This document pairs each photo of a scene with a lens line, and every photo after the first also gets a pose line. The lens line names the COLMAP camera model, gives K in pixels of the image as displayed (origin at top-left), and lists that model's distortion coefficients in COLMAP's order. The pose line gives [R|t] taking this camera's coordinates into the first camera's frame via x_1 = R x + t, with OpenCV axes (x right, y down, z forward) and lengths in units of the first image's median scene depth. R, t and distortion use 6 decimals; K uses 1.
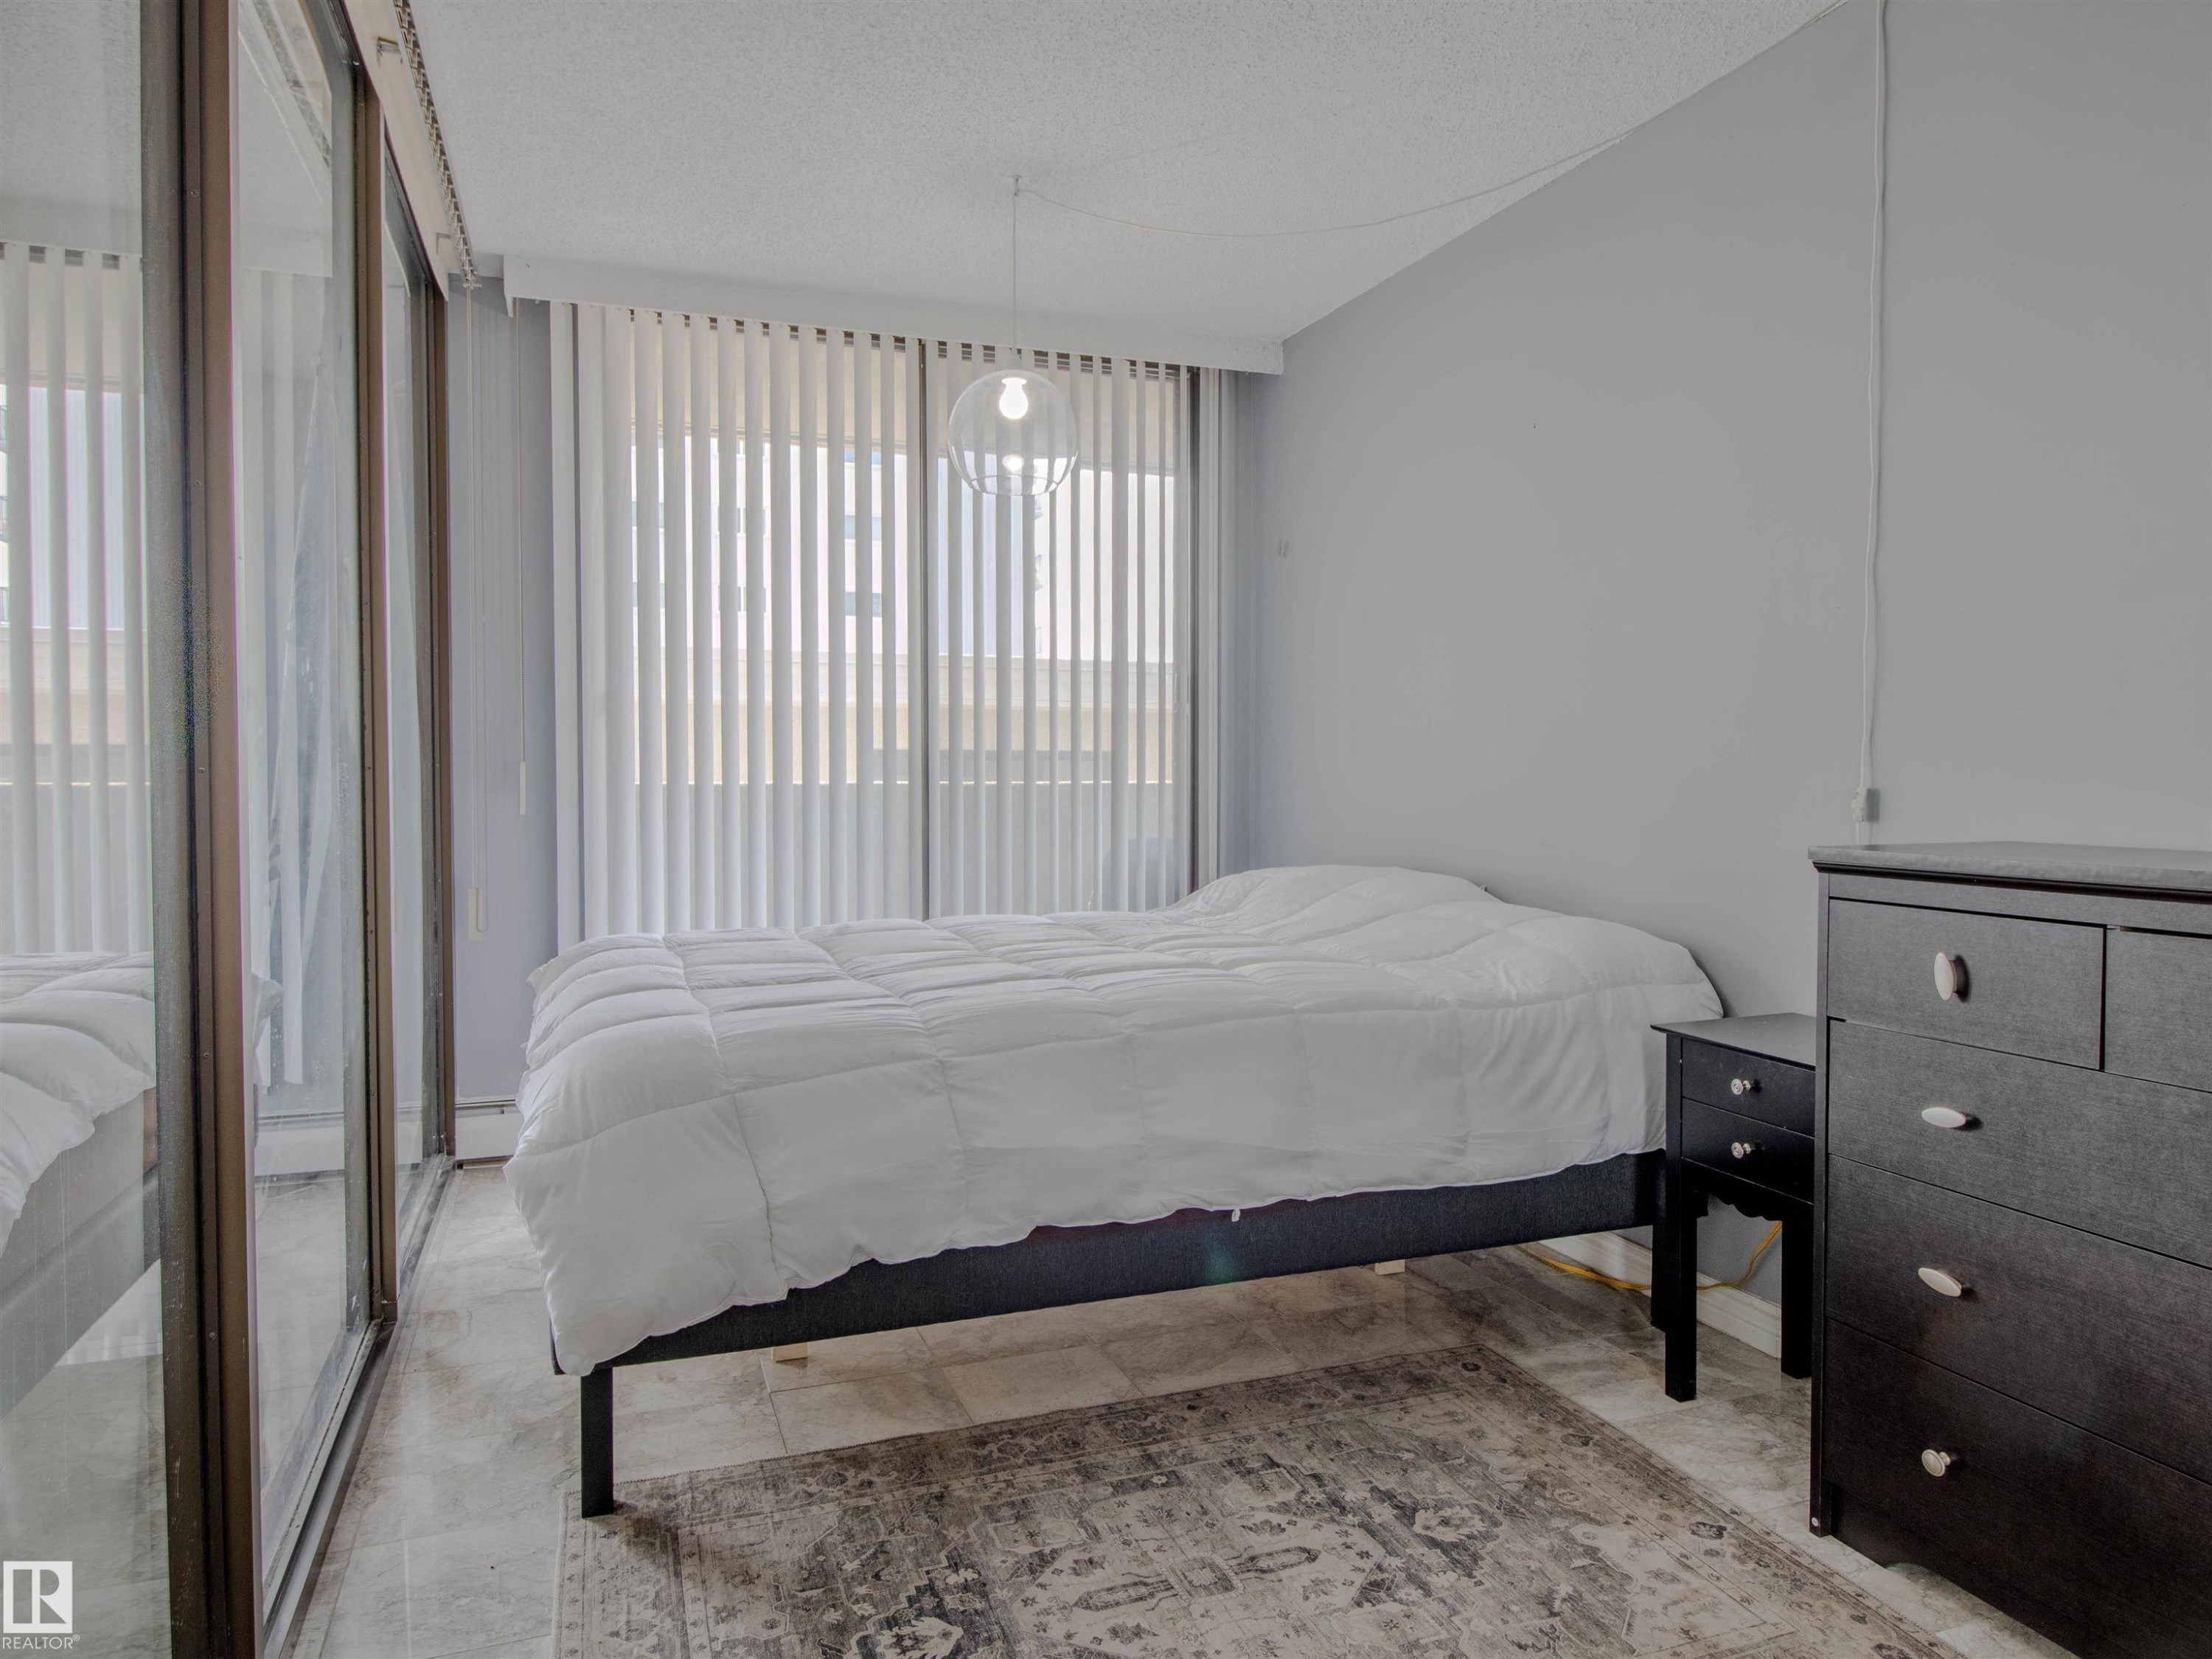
lens RADIAL K [[1412.9, 0, 1106.7], [0, 1412.9, 806.4], [0, 0, 1]] dist [0.000500, -0.000855]
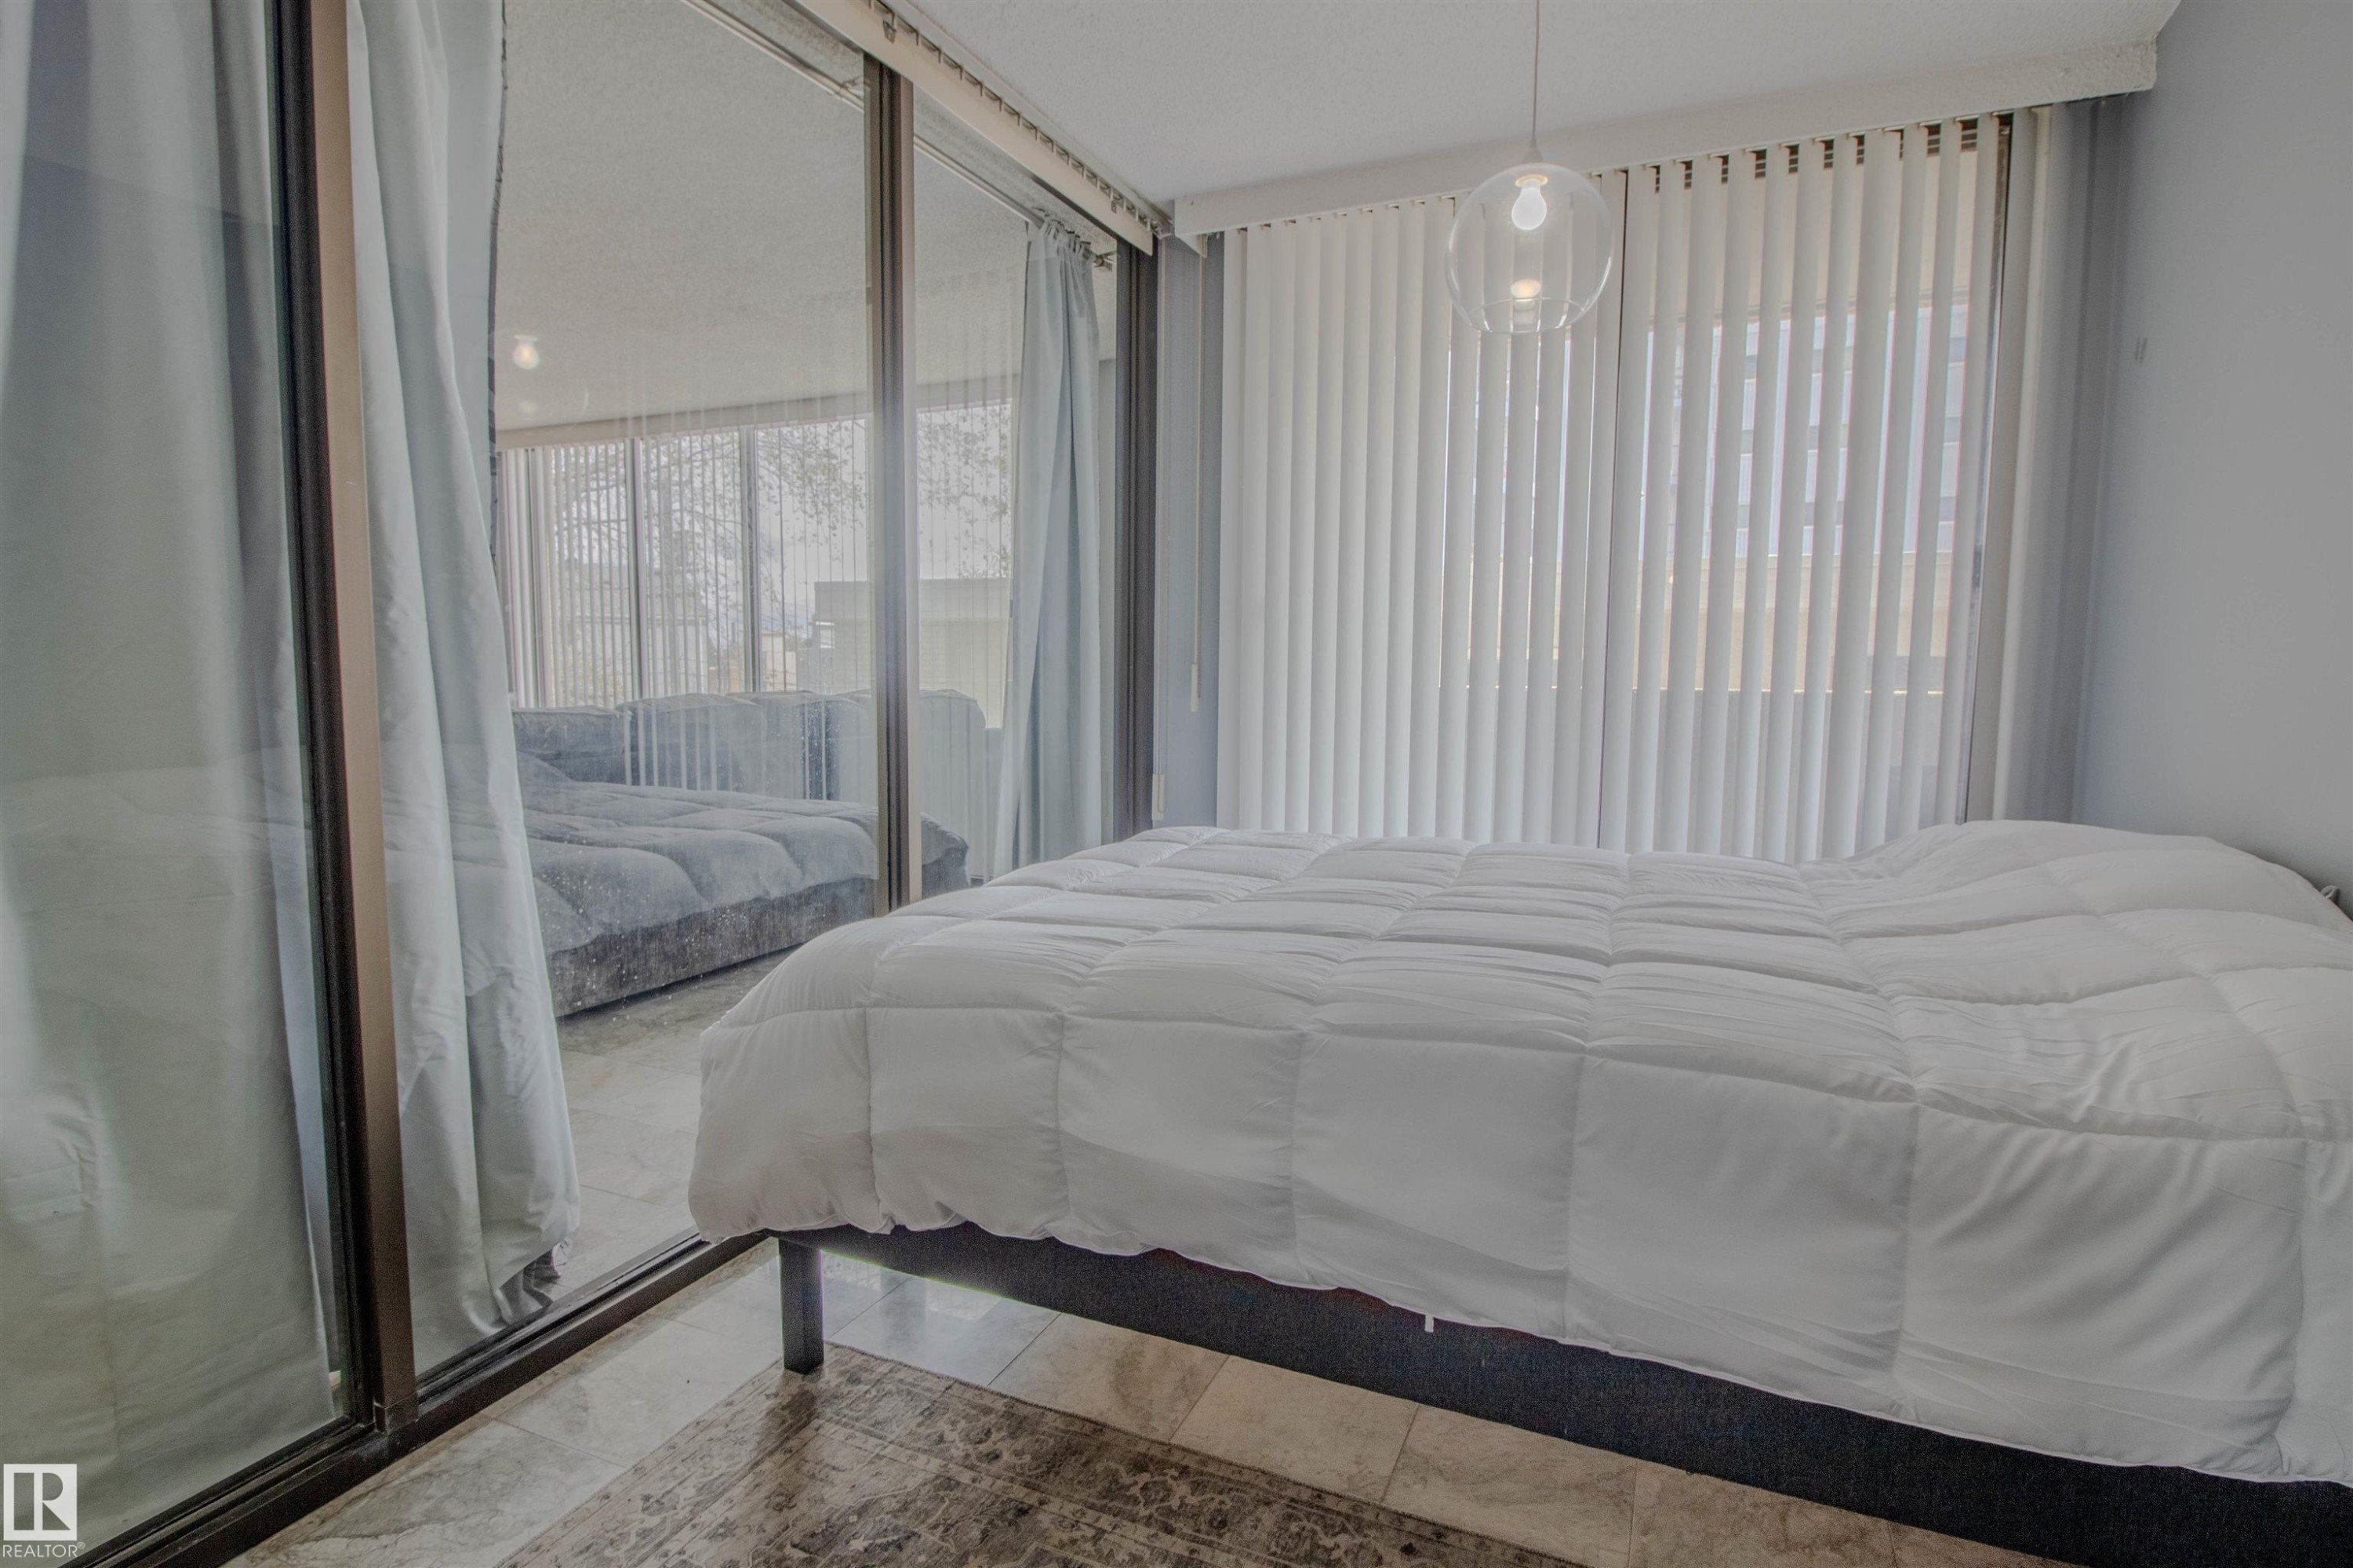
lens RADIAL K [[1186.2, 0, 1176.5], [0, 1186.2, 784.0], [0, 0, 1]] dist [-0.001548, -0.014713]
pose [[0.717021, 0.071524, -0.693372, 0.362919], [-0.025512, 0.996748, 0.076437, -0.011321], [0.696584, -0.037117, 0.716514, 0.487082]]
